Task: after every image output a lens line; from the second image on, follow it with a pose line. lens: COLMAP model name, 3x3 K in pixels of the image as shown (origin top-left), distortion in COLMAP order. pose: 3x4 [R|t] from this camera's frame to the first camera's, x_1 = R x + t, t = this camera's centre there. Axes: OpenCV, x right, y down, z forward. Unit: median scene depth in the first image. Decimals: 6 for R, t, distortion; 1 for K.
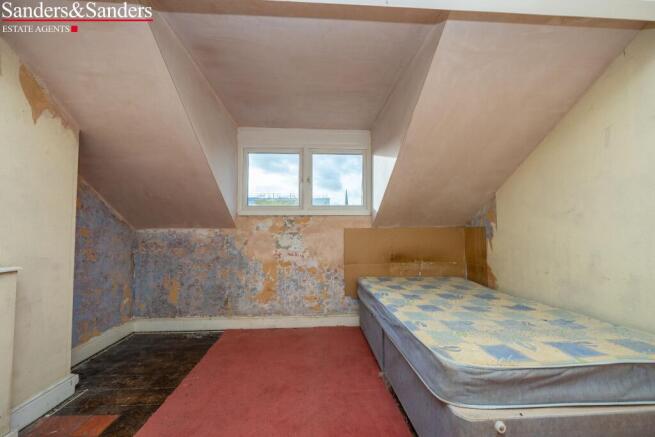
lens RADIAL K [[261.5, 0, 327.6], [0, 261.5, 219.3], [0, 0, 1]] dist [-0.005821, -0.000174]
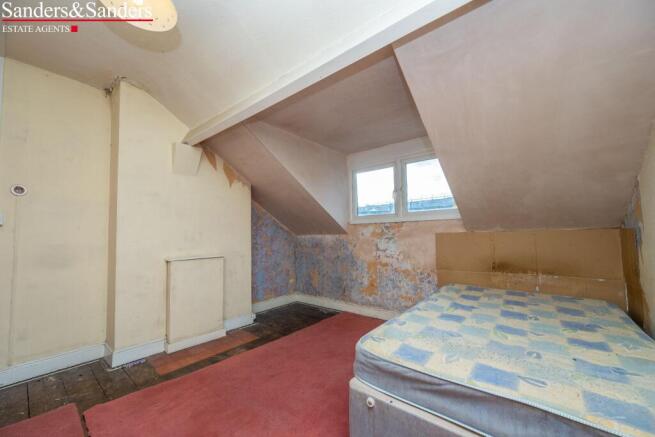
lens RADIAL K [[261.5, 0, 329.7], [0, 261.5, 220.9], [0, 0, 1]] dist [-0.005821, -0.000174]
pose [[0.730088, -0.044731, -0.681887, 0.469147], [0.045208, 0.998831, -0.017119, -0.014065], [0.681856, -0.018328, 0.731257, -0.005147]]
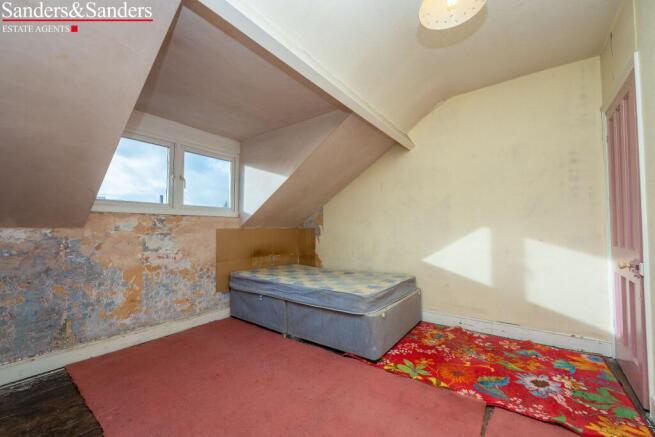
lens RADIAL K [[261.5, 0, 332.3], [0, 261.5, 220.7], [0, 0, 1]] dist [-0.005821, -0.000174]
pose [[0.635823, 0.026590, 0.771377, -0.475706], [-0.029226, 0.999519, -0.010364, -0.000630], [-0.771282, -0.015954, 0.636294, -0.036472]]
